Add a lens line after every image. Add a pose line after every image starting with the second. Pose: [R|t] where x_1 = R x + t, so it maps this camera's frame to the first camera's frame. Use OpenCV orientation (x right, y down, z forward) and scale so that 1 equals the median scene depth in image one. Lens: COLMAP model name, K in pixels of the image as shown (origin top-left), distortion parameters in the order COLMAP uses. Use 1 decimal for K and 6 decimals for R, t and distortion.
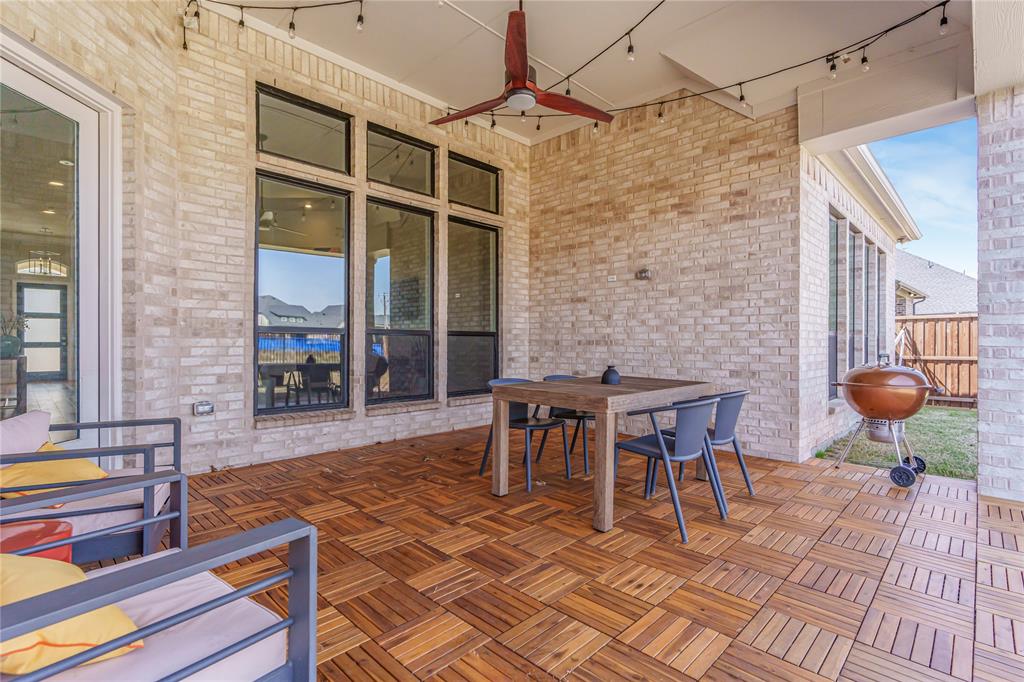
lens RADIAL K [[477.7, 0, 512.7], [0, 477.7, 344.7], [0, 0, 1]] dist [-0.004662, -0.000134]
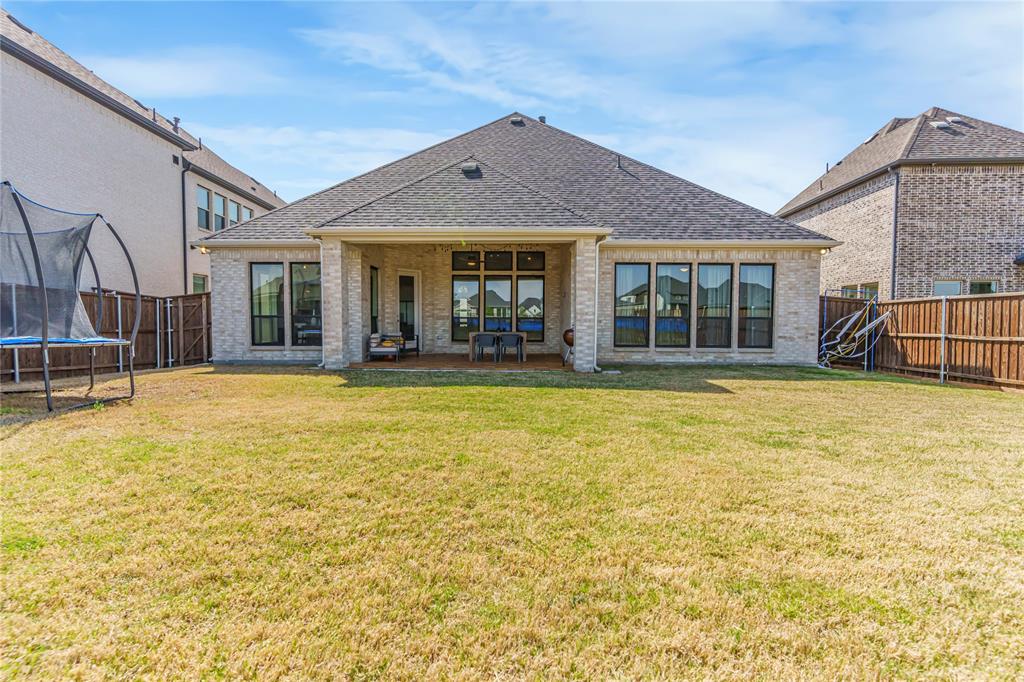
lens RADIAL K [[499.7, 0, 514.9], [0, 499.7, 318.8], [0, 0, 1]] dist [-0.001626, 0.000000]
pose [[0.706674, -0.003327, -0.707532, 2.756979], [-0.005793, 0.999928, -0.010488, 0.014461], [0.707516, 0.011510, 0.706604, -1.515419]]
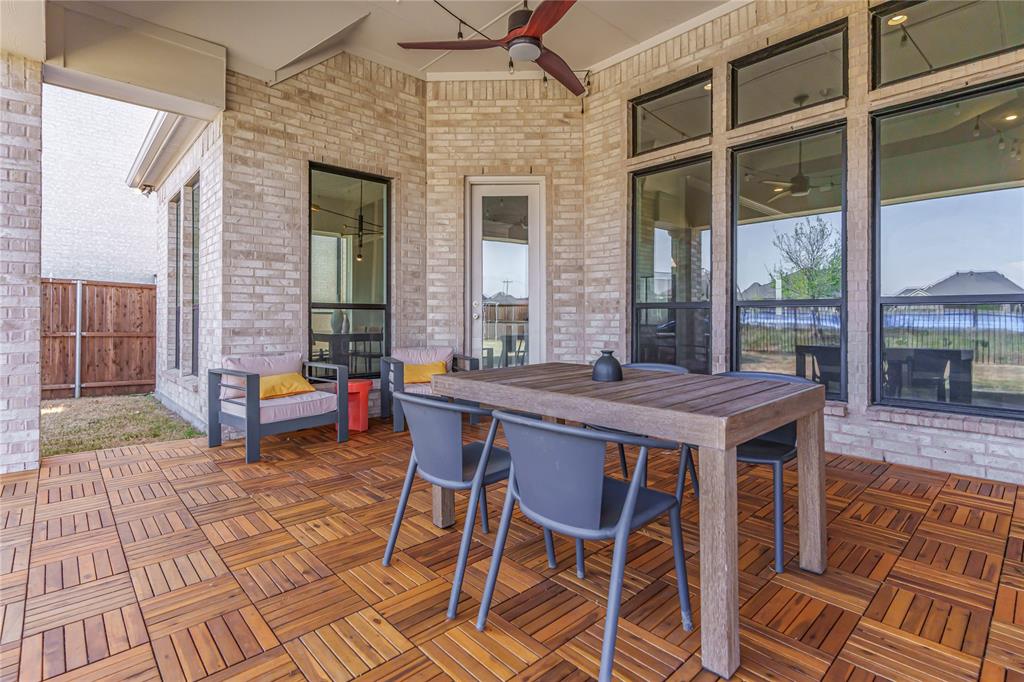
lens RADIAL K [[495.4, 0, 511.6], [0, 495.4, 314.5], [0, 0, 1]] dist [0.012414, 0.000250]
pose [[-0.042765, -0.005813, -0.999068, 0.780357], [-0.004101, 0.999976, -0.005643, -0.002548], [0.999077, 0.003856, -0.042788, 0.814616]]
